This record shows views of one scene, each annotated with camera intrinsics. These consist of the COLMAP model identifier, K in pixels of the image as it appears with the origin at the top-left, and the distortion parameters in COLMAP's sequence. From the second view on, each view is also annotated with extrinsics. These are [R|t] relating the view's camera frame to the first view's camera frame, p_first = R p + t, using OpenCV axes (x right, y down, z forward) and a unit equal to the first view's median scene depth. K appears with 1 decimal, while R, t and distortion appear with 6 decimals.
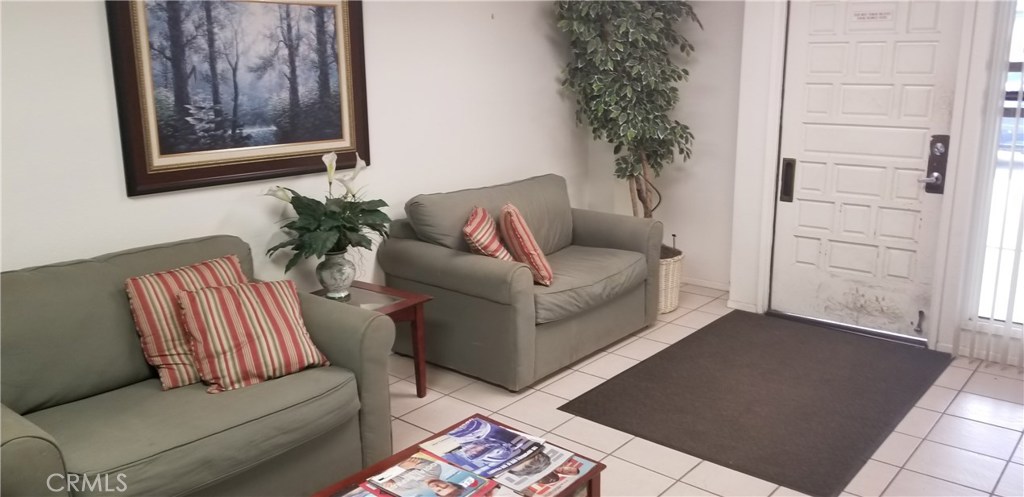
lens RADIAL K [[794.9, 0, 511.9], [0, 794.9, 251.7], [0, 0, 1]] dist [-0.007176, -0.005594]
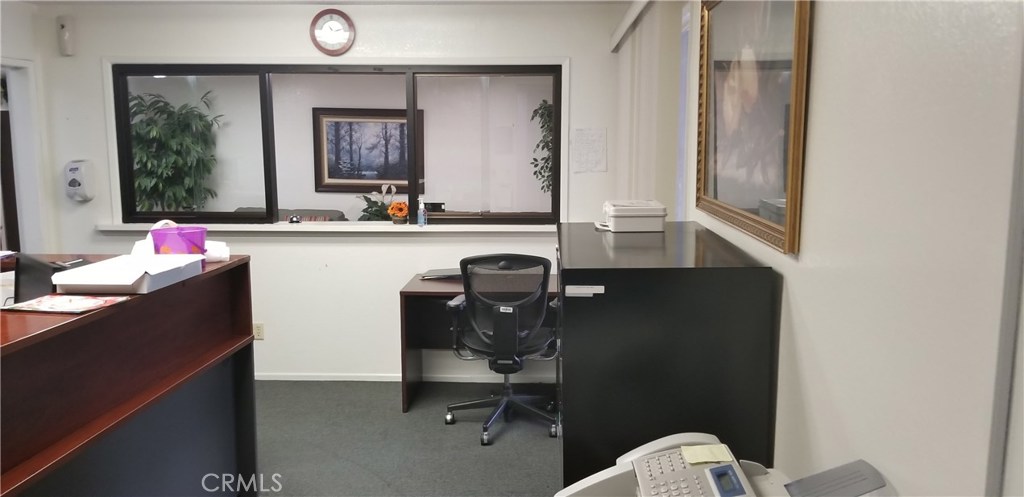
lens RADIAL K [[794.9, 0, 513.0], [0, 794.9, 247.0], [0, 0, 1]] dist [-0.007176, -0.005594]
pose [[0.610747, 0.129002, -0.781247, 1.978578], [-0.207431, 0.978249, -0.000629, -0.020773], [0.764173, 0.162439, 0.624222, -0.162382]]
